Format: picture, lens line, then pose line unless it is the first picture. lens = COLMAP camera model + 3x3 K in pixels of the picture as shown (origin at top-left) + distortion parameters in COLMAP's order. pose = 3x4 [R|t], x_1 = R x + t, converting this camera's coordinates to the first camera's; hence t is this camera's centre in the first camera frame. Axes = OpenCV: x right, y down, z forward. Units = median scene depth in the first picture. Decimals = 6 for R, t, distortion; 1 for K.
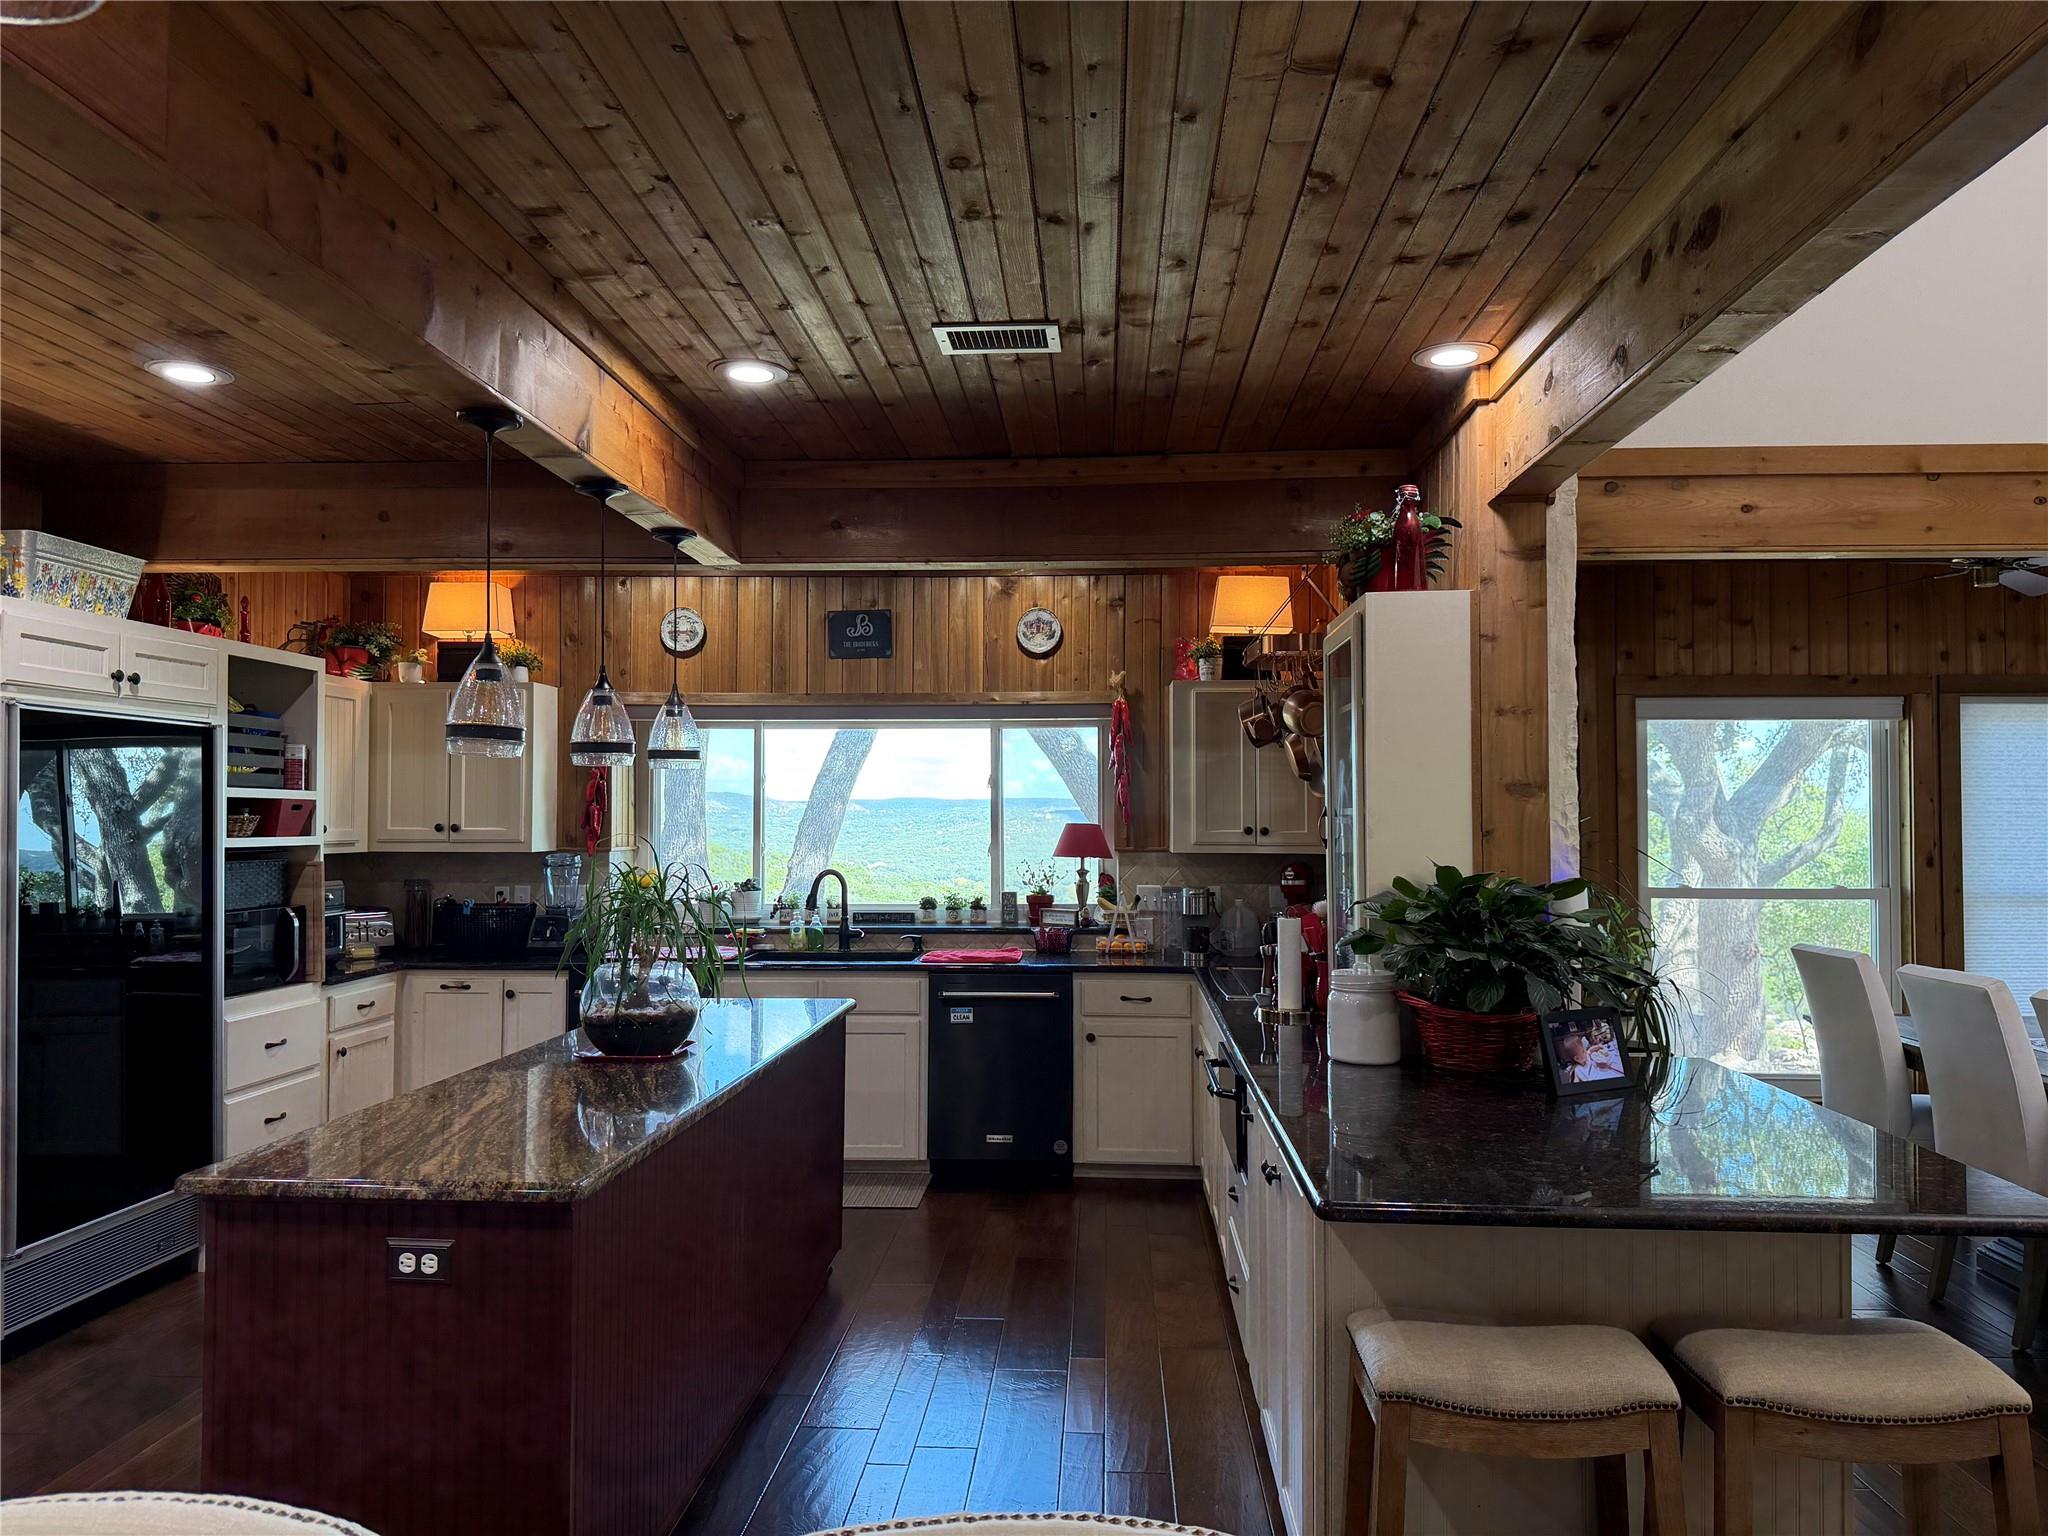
lens RADIAL K [[1431.1, 0, 1013.2], [0, 1431.1, 786.2], [0, 0, 1]] dist [0.125359, -0.184540]
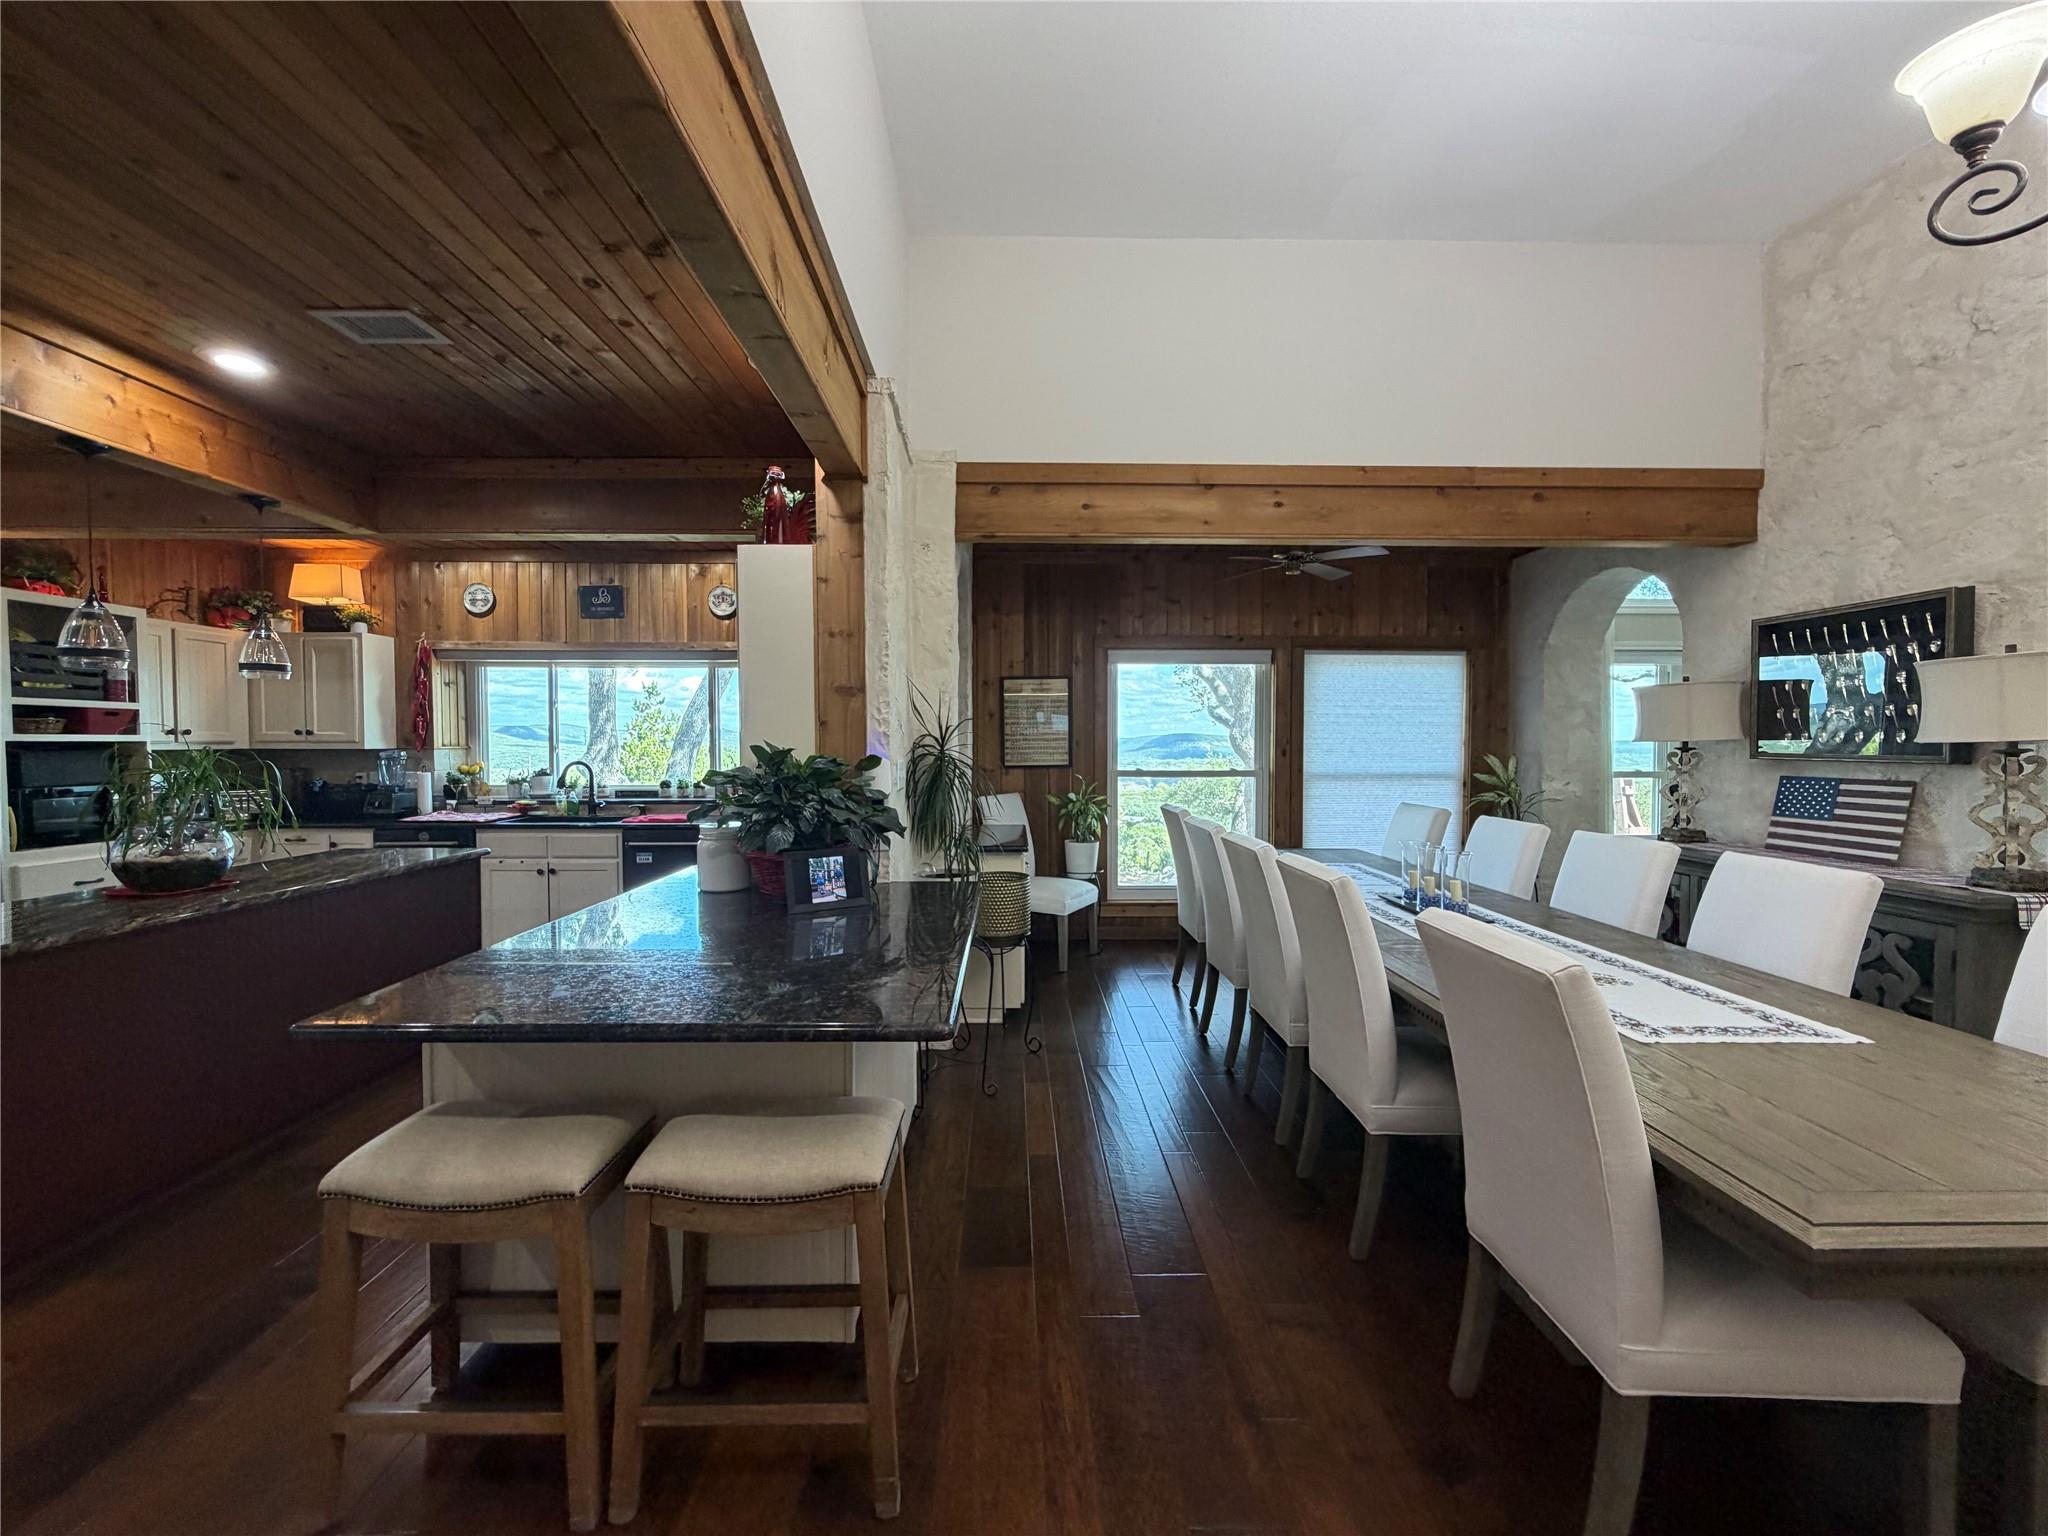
lens RADIAL K [[815.3, 0, 1024.0], [0, 815.3, 768.0], [0, 0, 1]] dist [-0.000606, 0.000155]
pose [[0.997188, -0.002977, 0.074884, 0.287702], [-0.001090, 0.998529, 0.054214, 0.020325], [-0.074935, -0.054143, 0.995717, 0.133765]]
